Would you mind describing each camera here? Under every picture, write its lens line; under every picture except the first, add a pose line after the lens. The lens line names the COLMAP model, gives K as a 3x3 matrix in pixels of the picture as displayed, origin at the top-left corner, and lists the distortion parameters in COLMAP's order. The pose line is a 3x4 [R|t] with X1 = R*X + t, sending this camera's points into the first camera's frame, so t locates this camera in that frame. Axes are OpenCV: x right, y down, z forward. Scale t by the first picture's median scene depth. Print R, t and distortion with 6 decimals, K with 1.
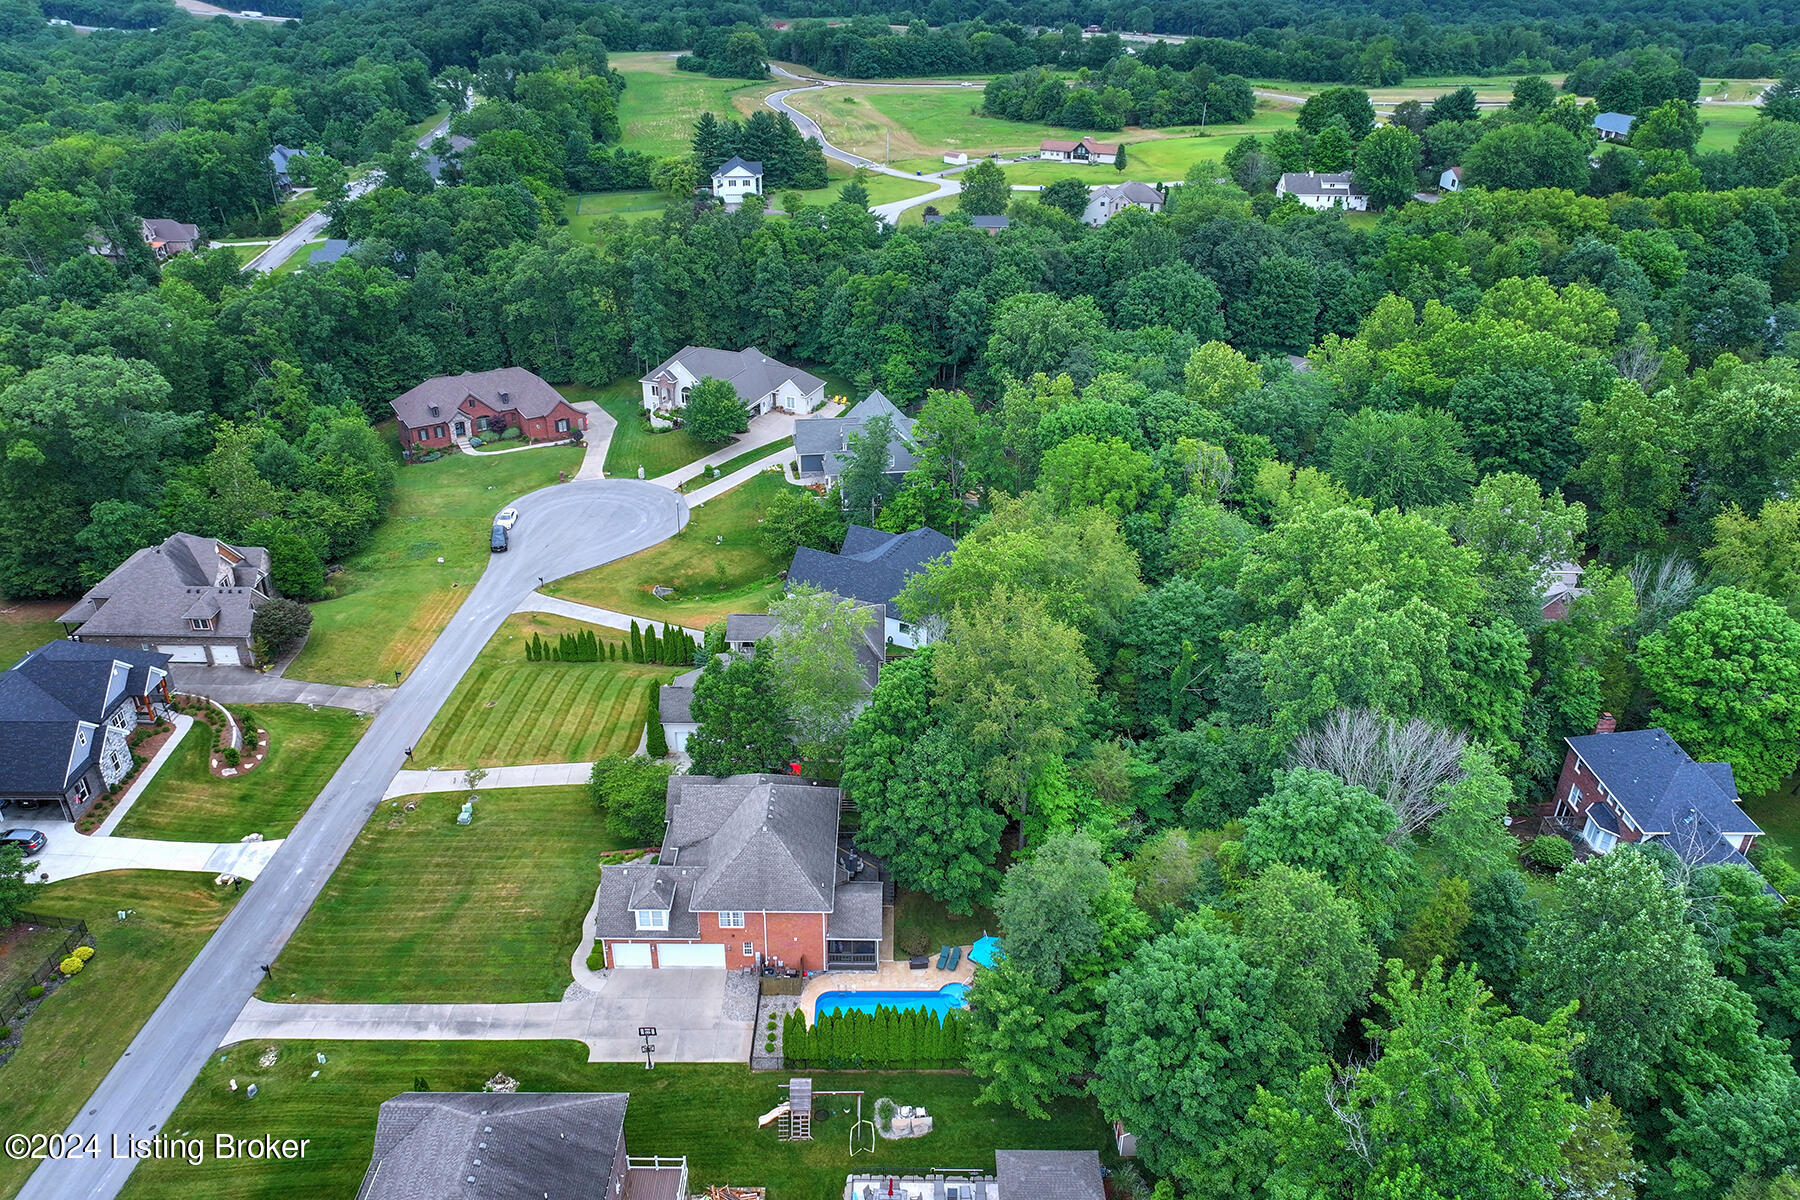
lens RADIAL K [[1264.4, 0, 900.5], [0, 1264.4, 604.2], [0, 0, 1]] dist [-0.011085, 0.000807]
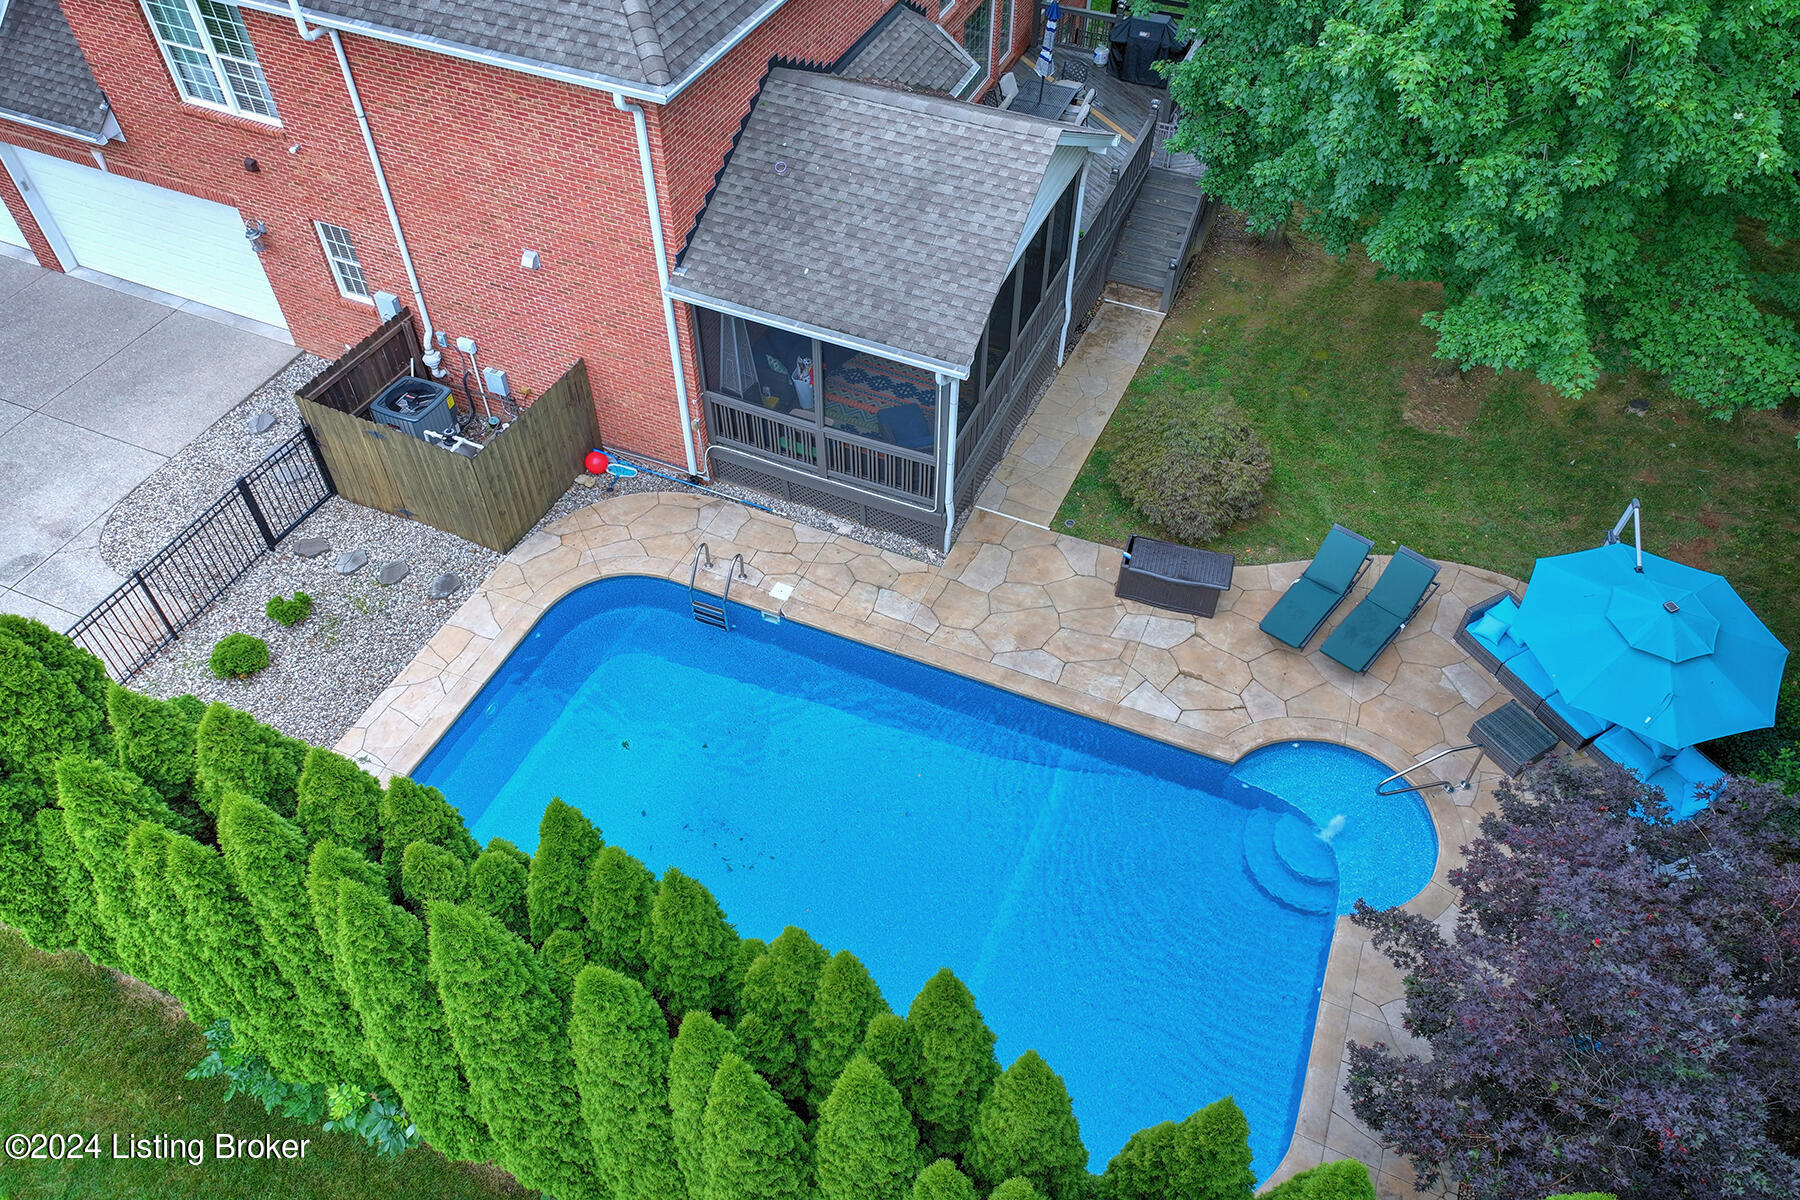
lens RADIAL K [[1264.4, 0, 904.7], [0, 1264.4, 600.6], [0, 0, 1]] dist [-0.011085, 0.000807]
pose [[0.926439, 0.288780, -0.241489, 0.023648], [-0.207513, 0.926996, 0.312437, 0.241148], [0.314085, -0.239341, 0.918731, 0.830348]]
